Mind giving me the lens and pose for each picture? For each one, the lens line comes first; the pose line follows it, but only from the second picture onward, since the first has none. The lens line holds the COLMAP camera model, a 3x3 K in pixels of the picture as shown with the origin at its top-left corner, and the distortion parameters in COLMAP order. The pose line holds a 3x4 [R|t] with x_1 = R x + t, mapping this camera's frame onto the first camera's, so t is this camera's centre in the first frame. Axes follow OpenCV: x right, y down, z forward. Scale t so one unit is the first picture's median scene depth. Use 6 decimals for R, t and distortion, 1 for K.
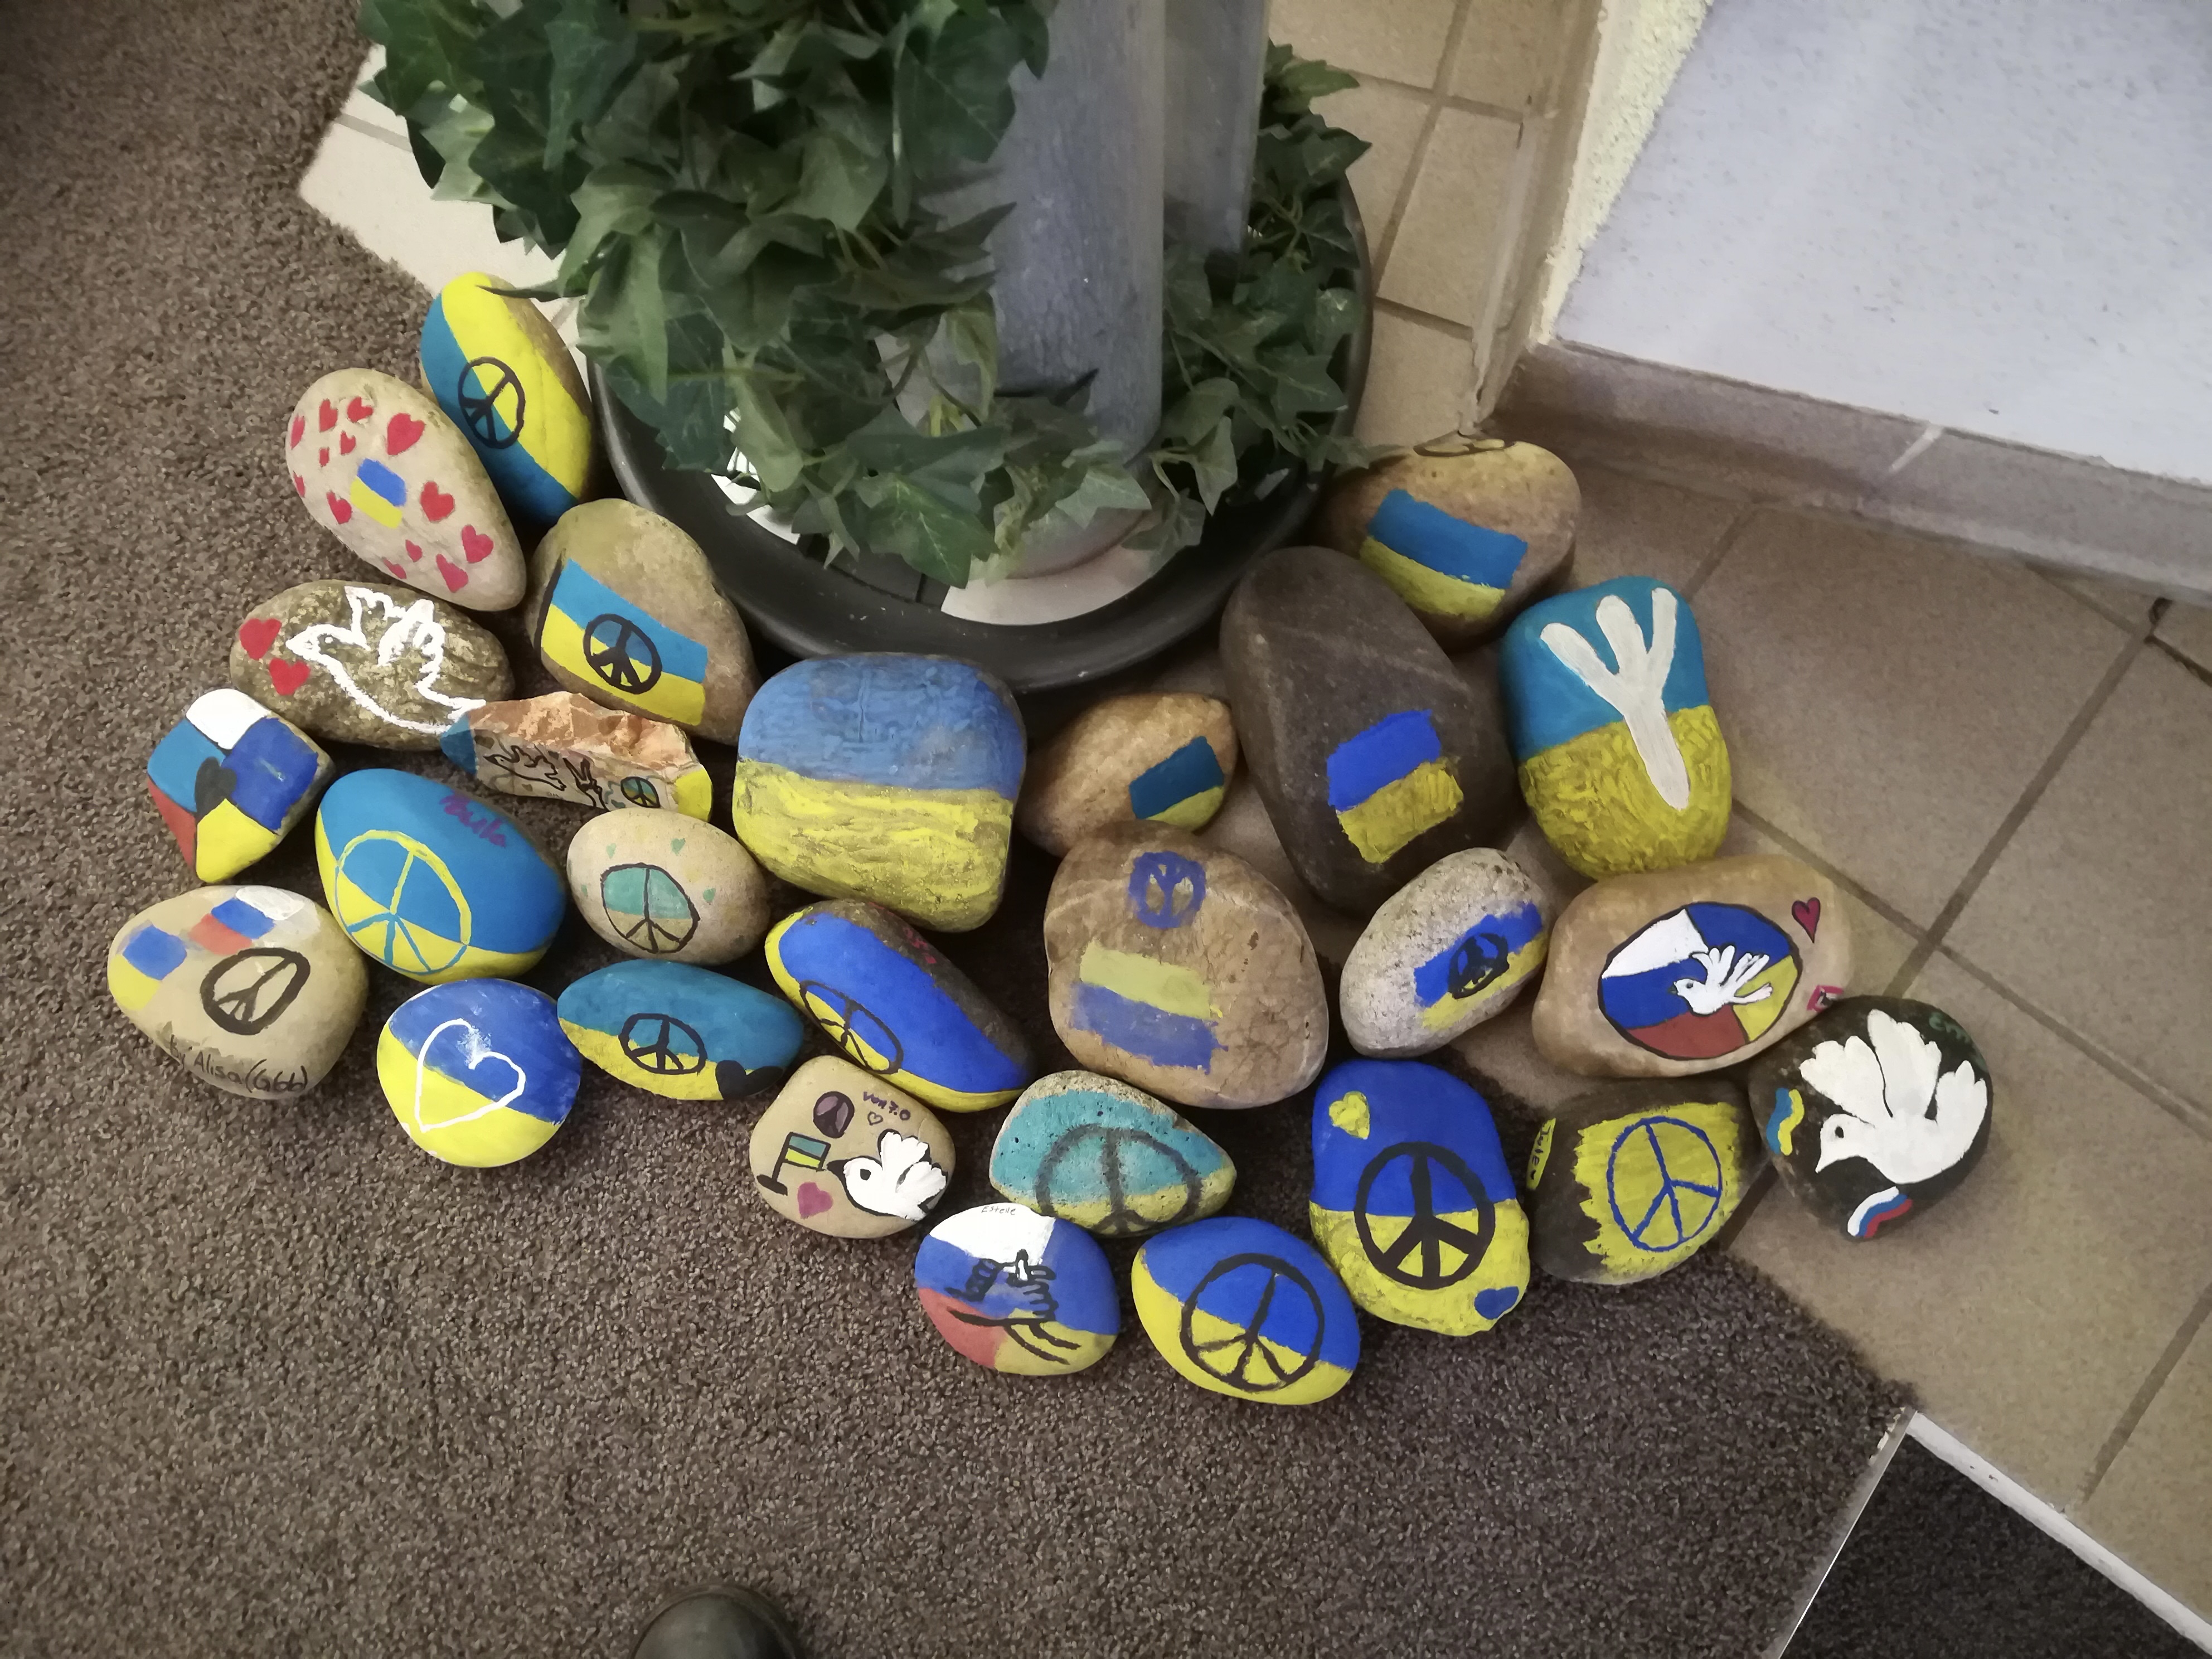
lens RADIAL K [[1718.1, 0, 1107.6], [0, 1718.1, 828.4], [0, 0, 1]] dist [0.035849, -0.029157]
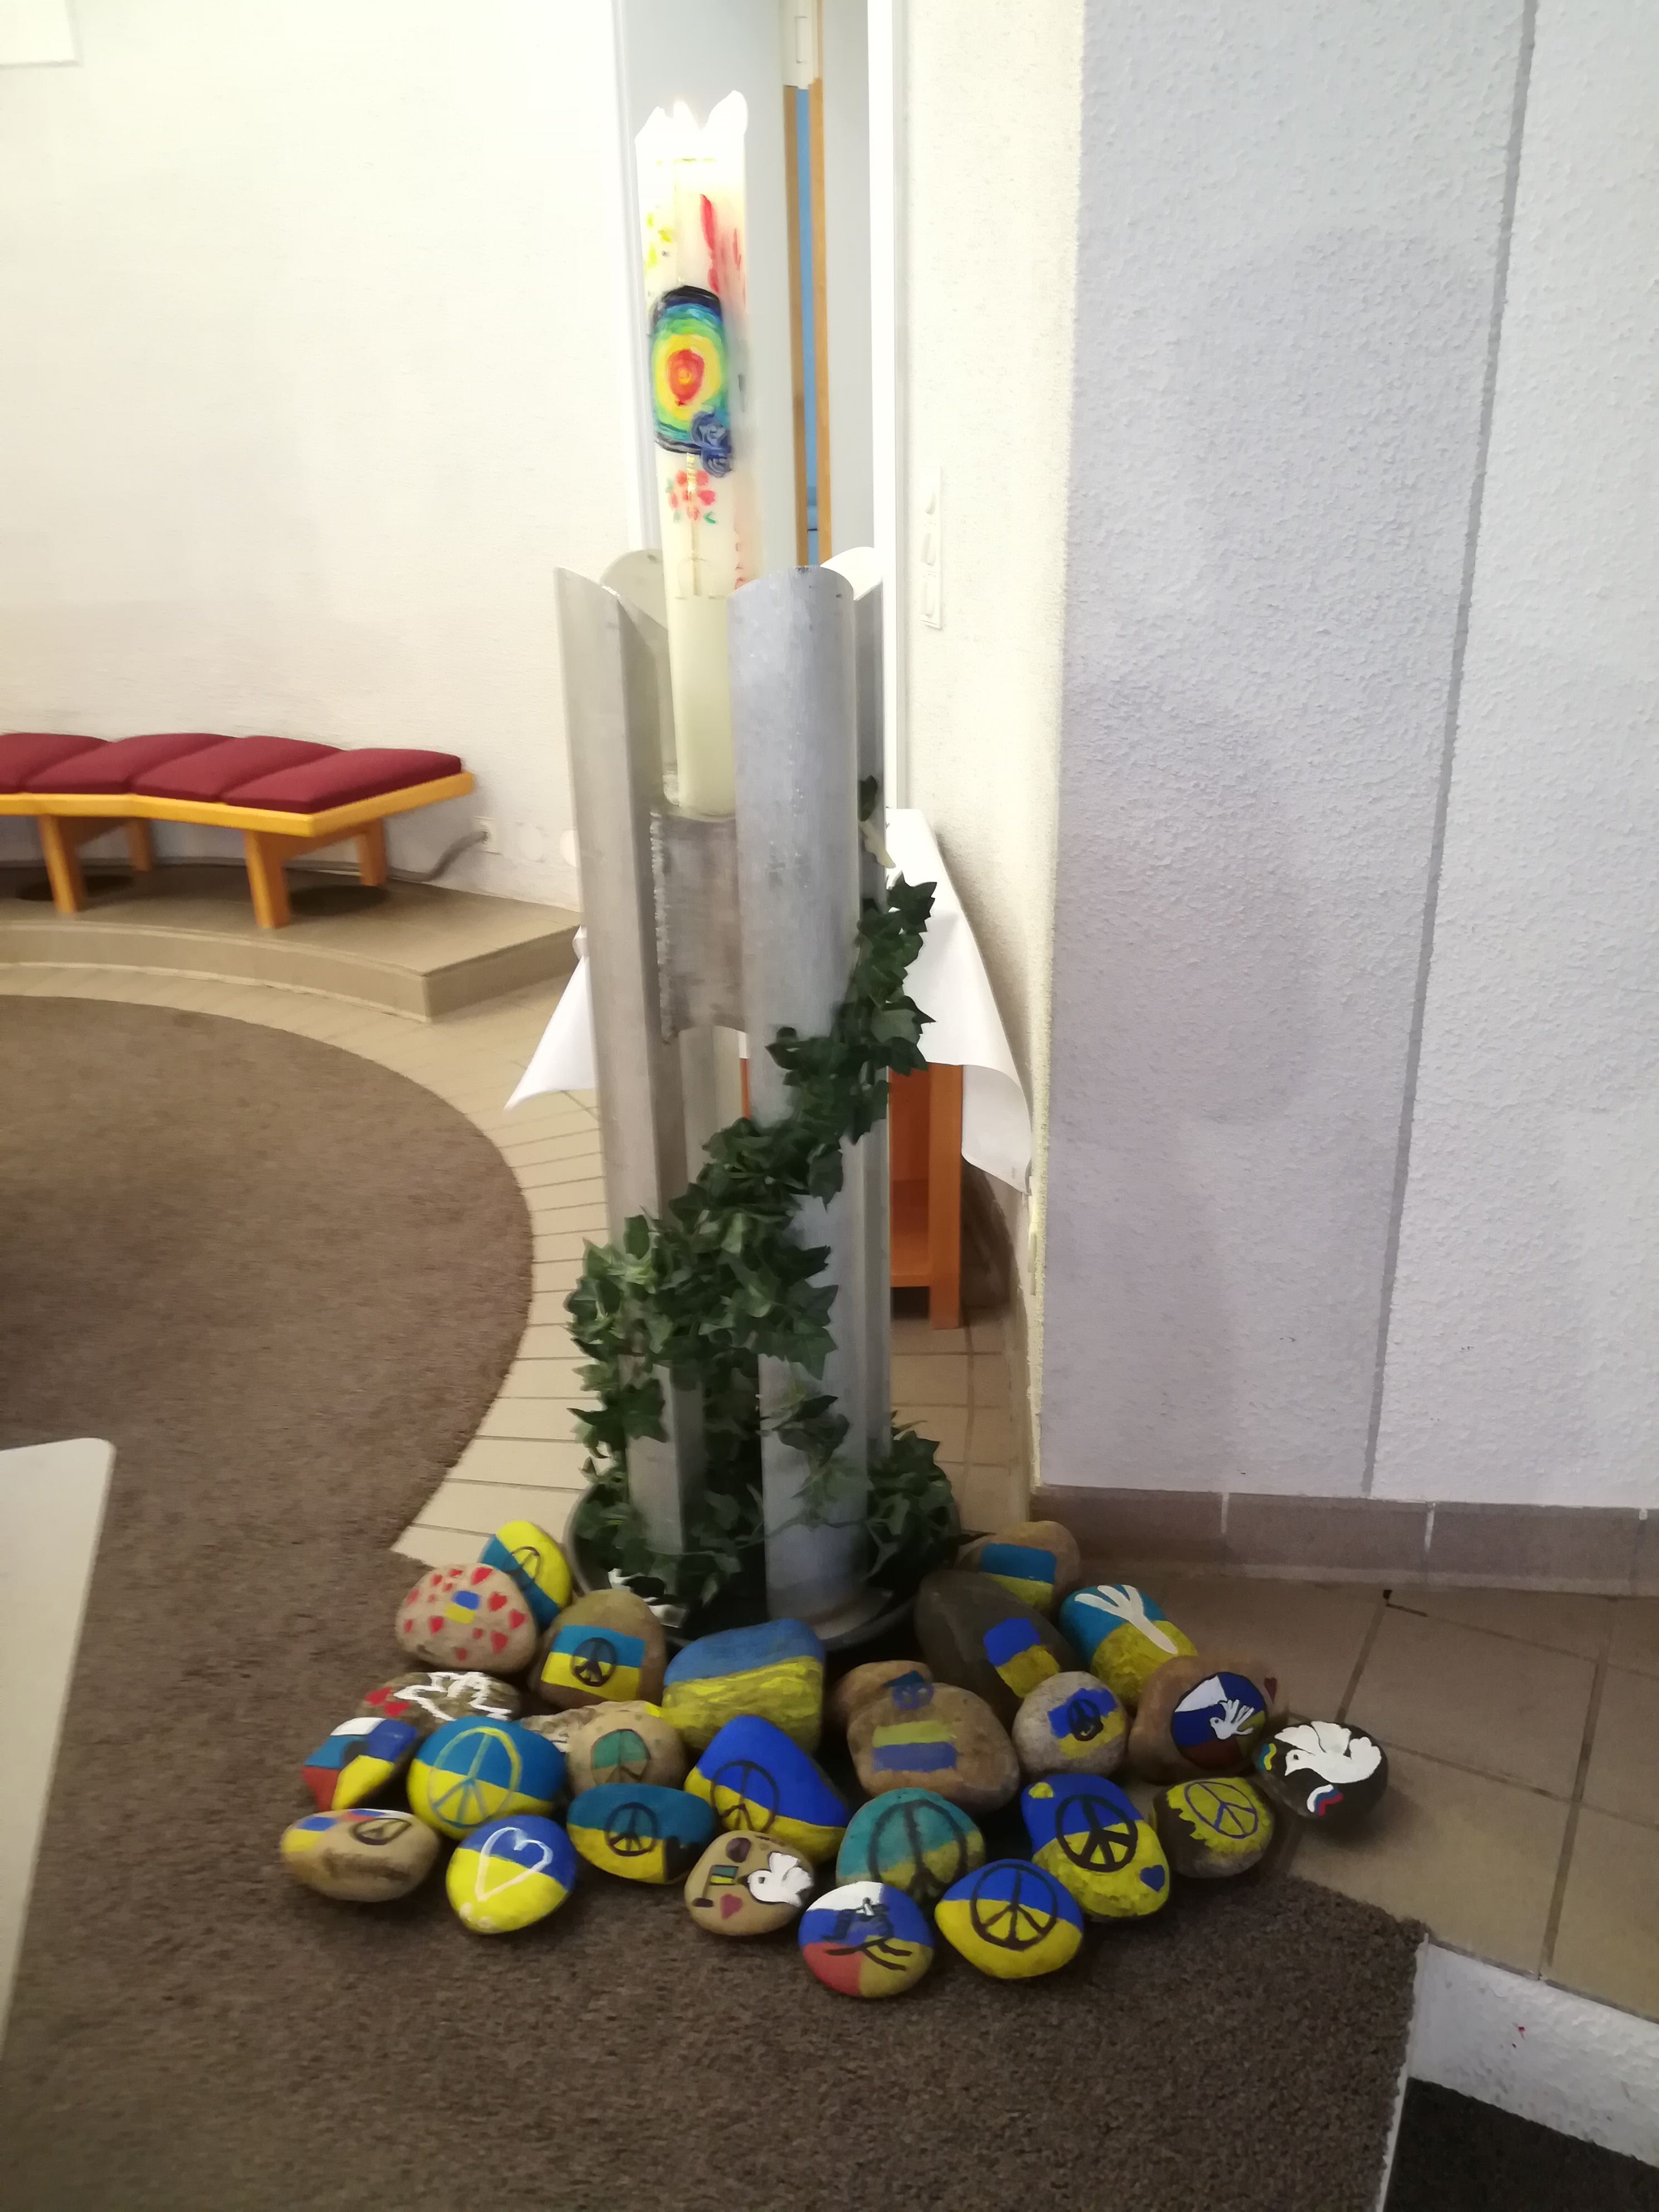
lens RADIAL K [[1718.1, 0, 831.8], [0, 1718.1, 1106.8], [0, 0, 1]] dist [0.035849, -0.029157]
pose [[0.988595, -0.039370, 0.145364, -0.287084], [0.144944, 0.510784, -0.847402, 1.230550], [-0.040888, 0.858807, 0.510665, -0.466251]]
